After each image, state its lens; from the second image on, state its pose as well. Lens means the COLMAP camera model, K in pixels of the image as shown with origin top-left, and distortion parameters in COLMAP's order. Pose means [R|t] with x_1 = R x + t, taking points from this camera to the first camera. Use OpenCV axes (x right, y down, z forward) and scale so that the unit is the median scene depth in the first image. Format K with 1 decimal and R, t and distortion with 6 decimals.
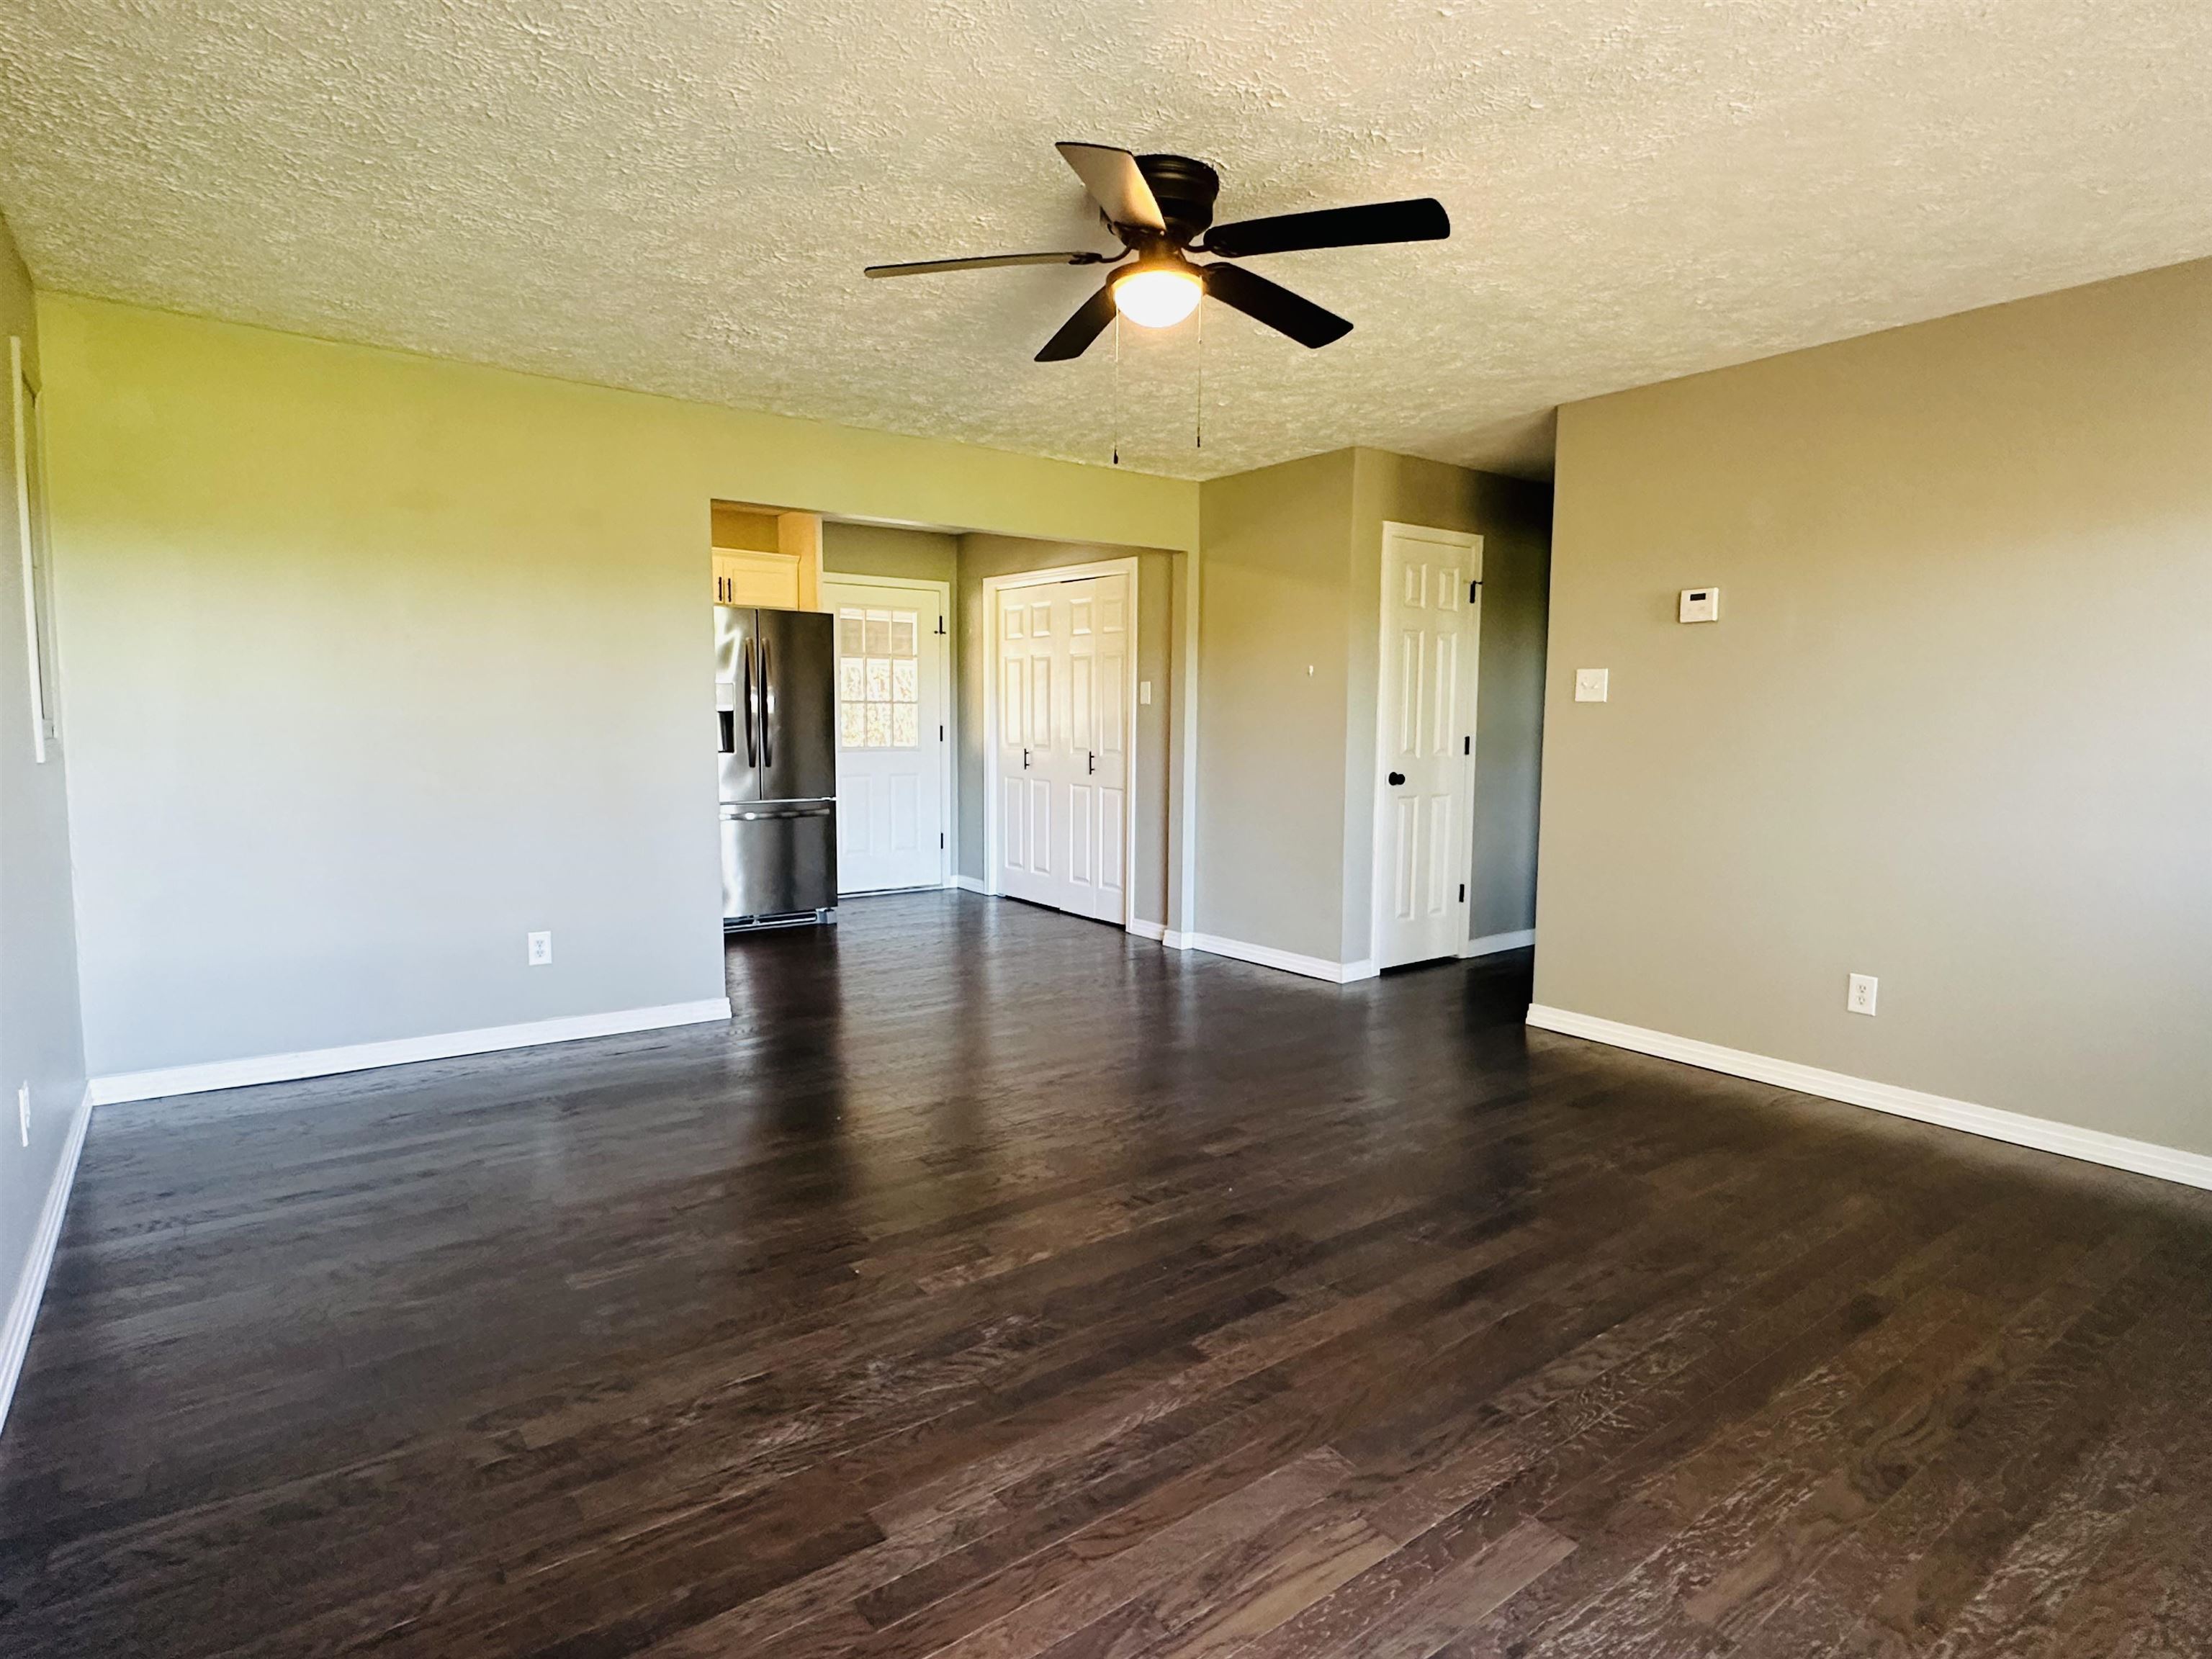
lens RADIAL K [[1190.3, 0, 1116.3], [0, 1190.3, 829.7], [0, 0, 1]] dist [0.005774, 0.000546]
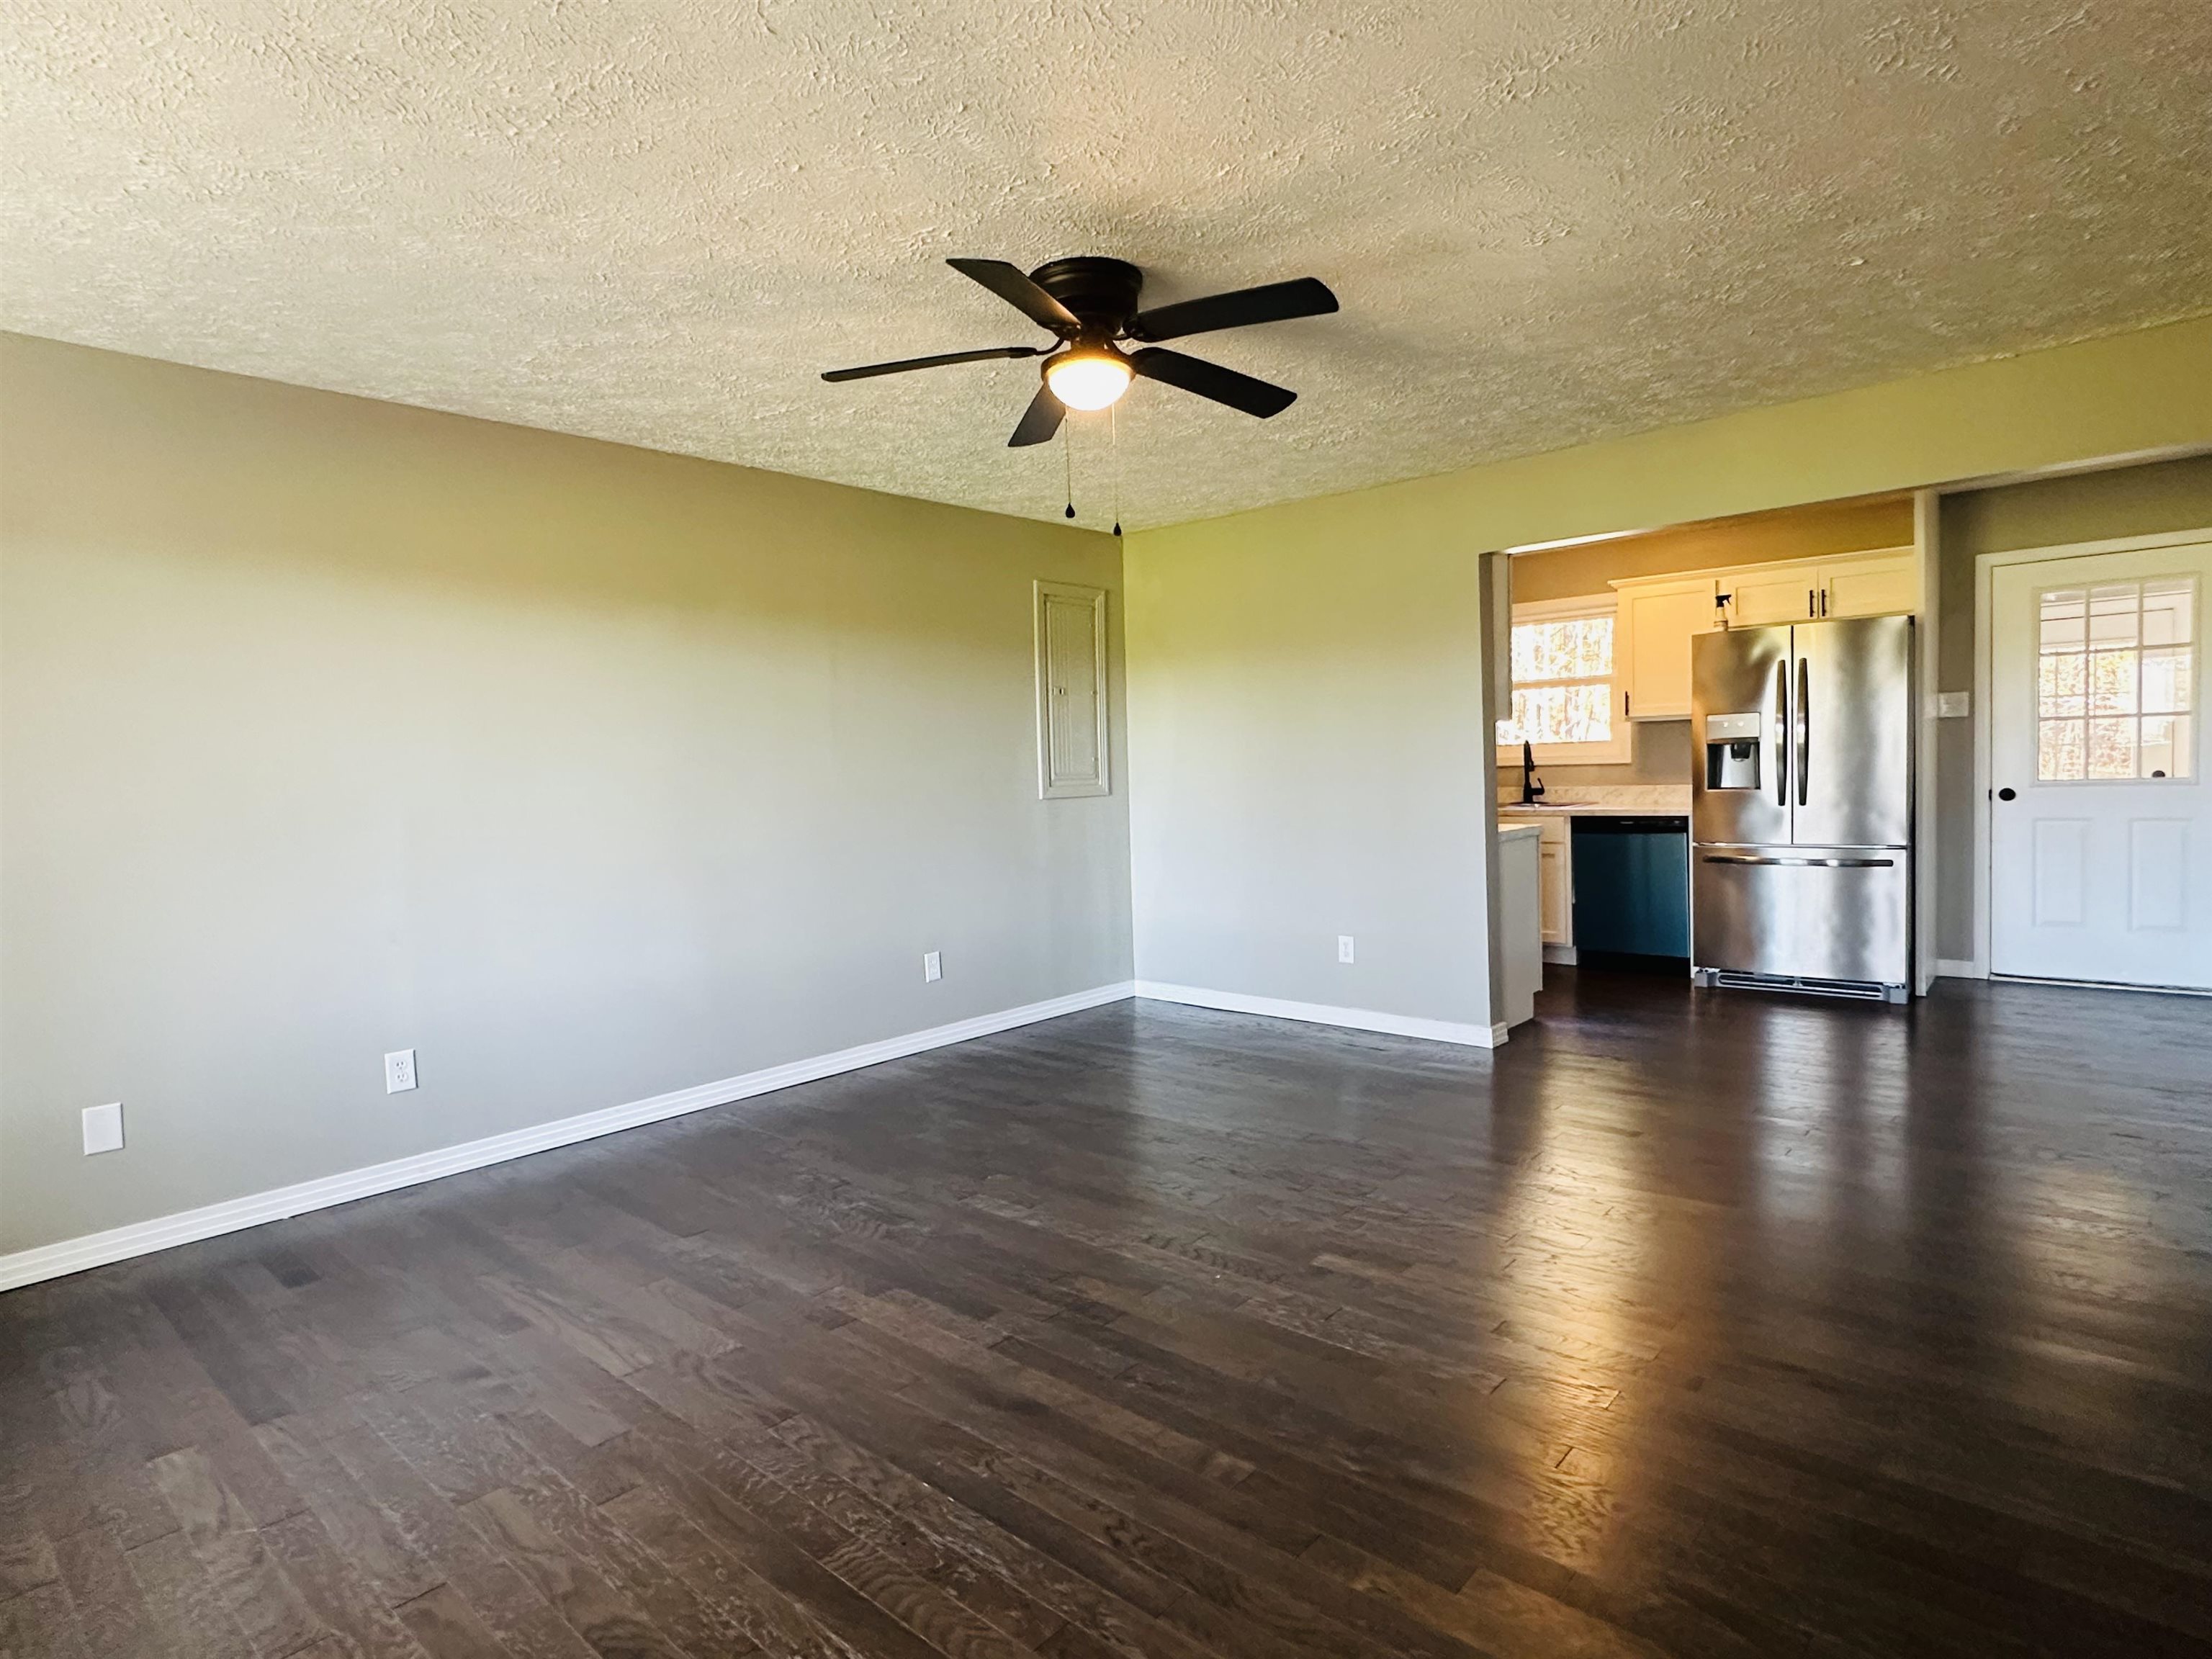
lens RADIAL K [[1190.3, 0, 1108.5], [0, 1190.3, 819.8], [0, 0, 1]] dist [0.005774, 0.000546]
pose [[0.183917, 0.026202, -0.982593, 1.296550], [-0.053524, 0.998428, 0.016606, -0.081757], [0.981483, 0.049539, 0.185030, 0.967198]]
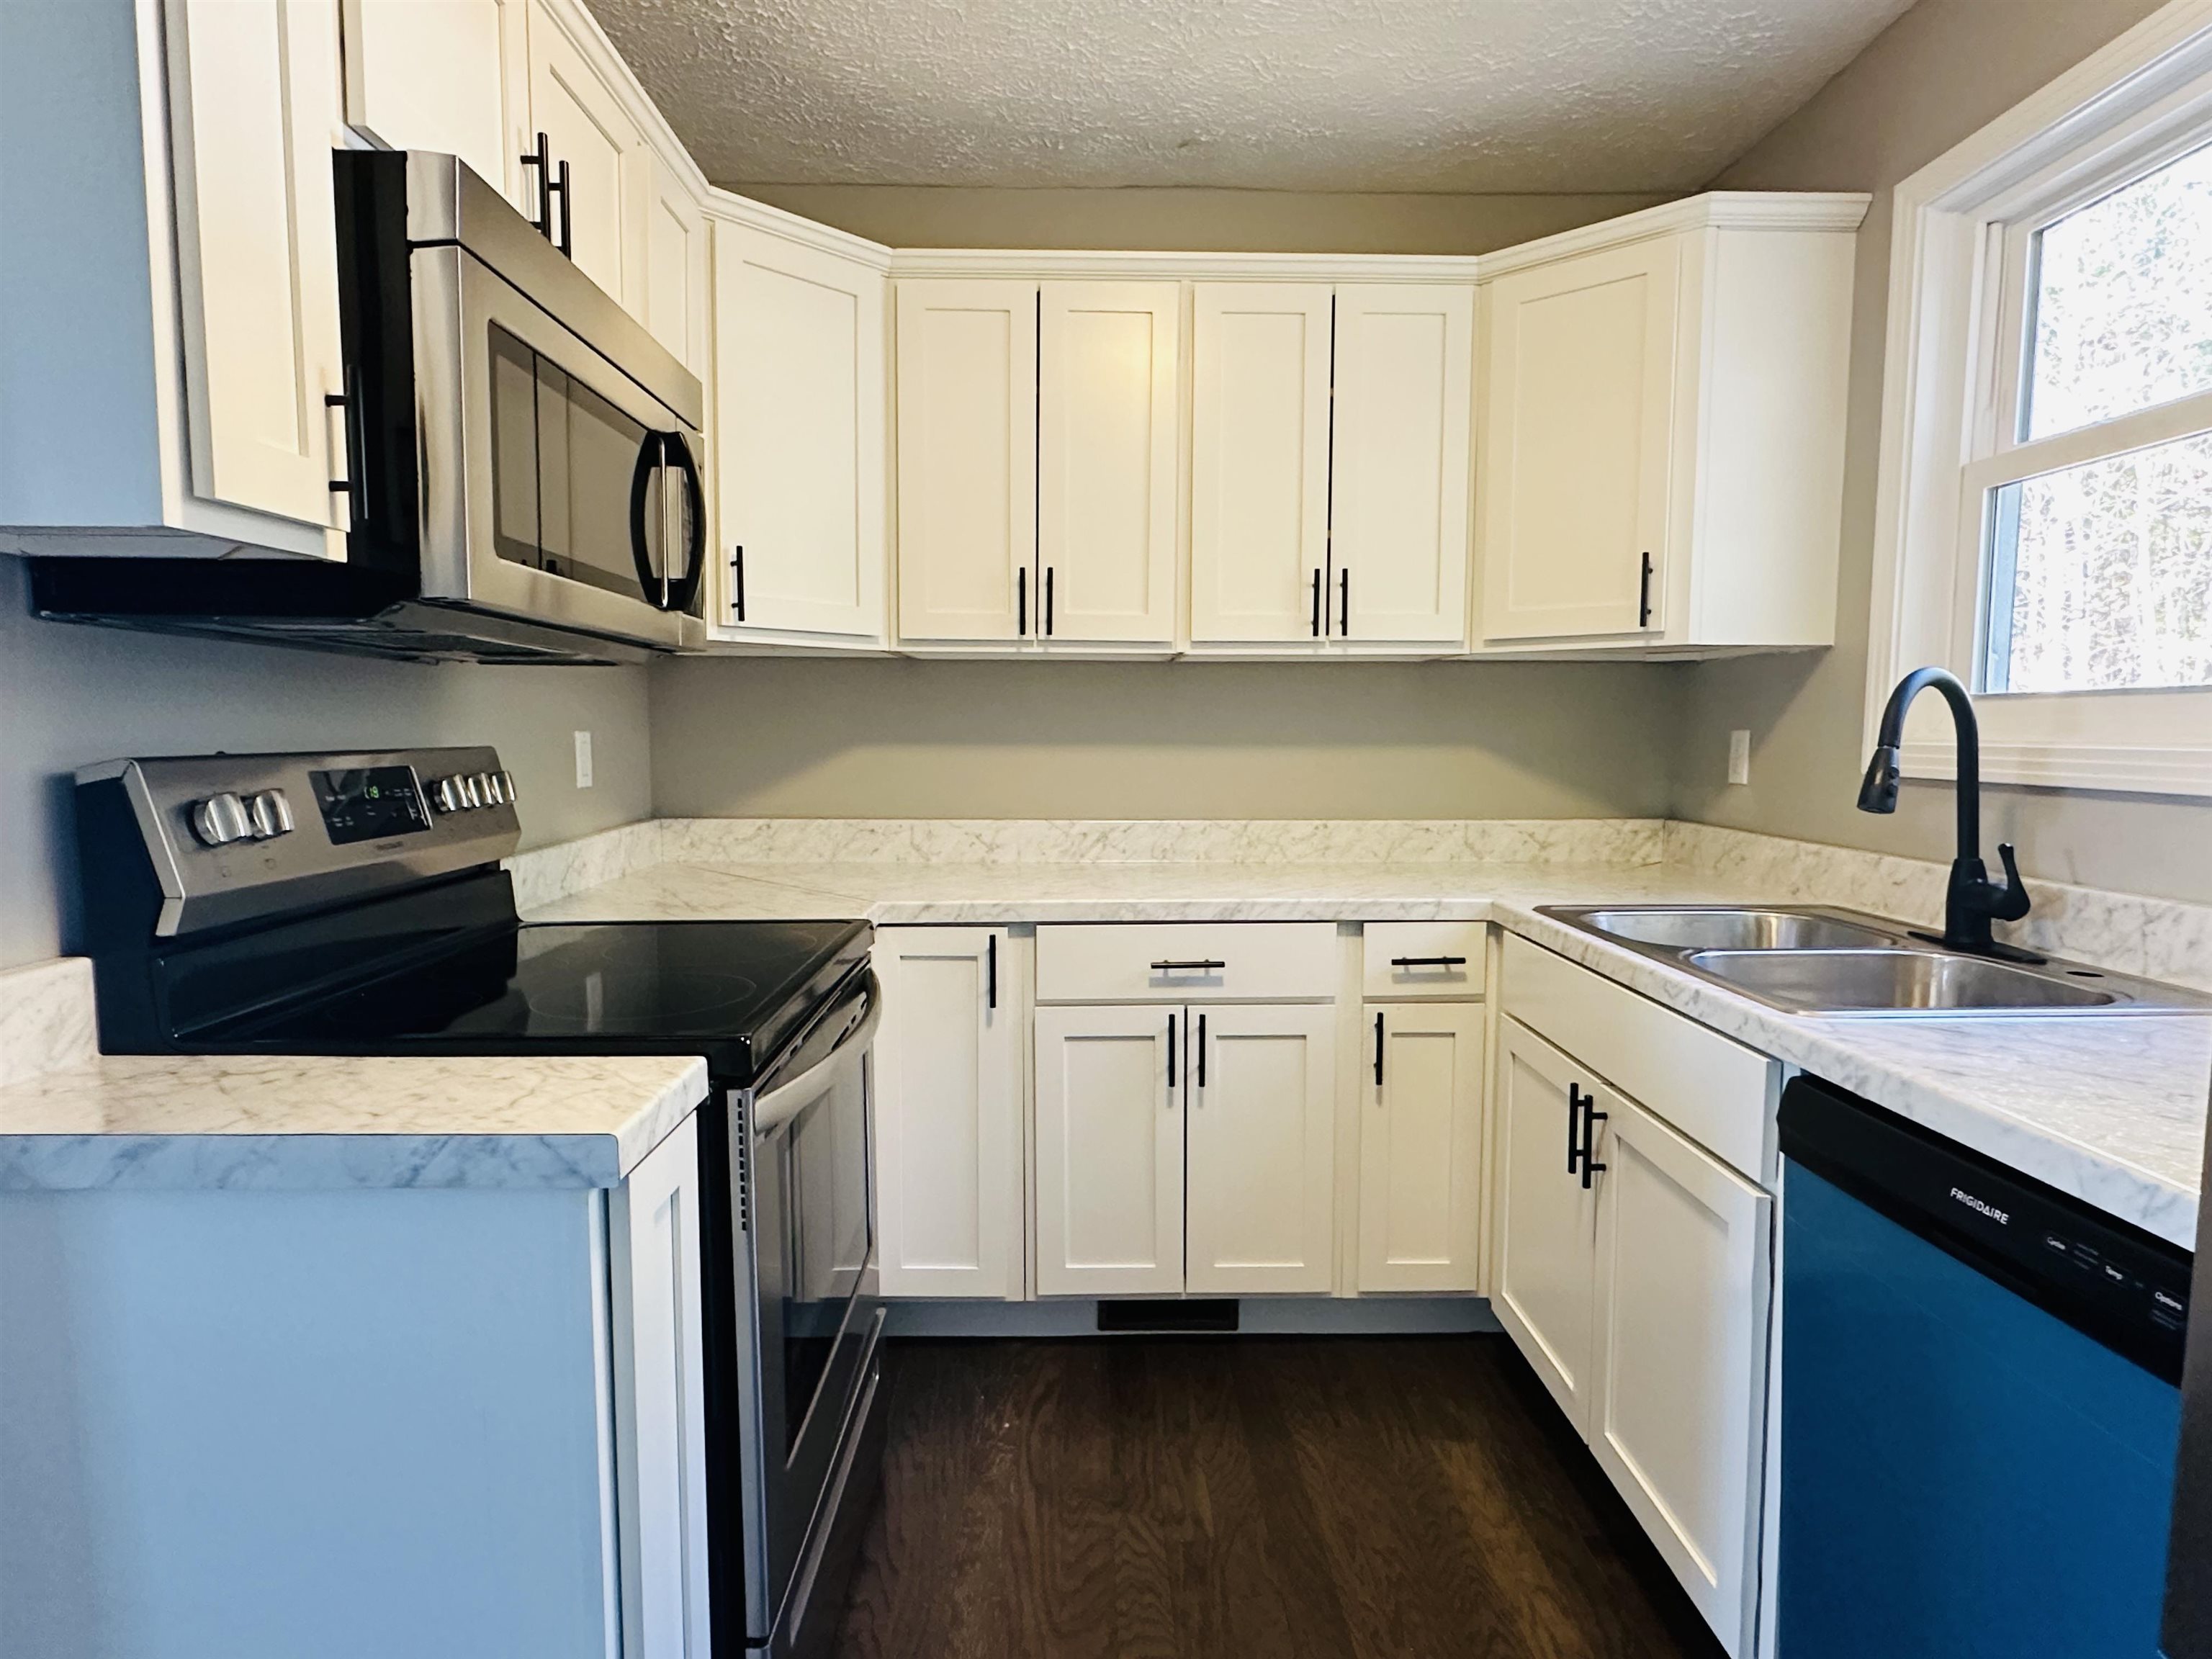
lens RADIAL K [[1227.9, 0, 1103.7], [0, 1227.9, 834.2], [0, 0, 1]] dist [-0.000856, 0.001117]
pose [[-0.596320, 0.055166, -0.800849, -0.646983], [-0.081494, 0.988321, 0.128762, -0.253793], [0.798599, 0.142048, -0.584860, 2.625835]]
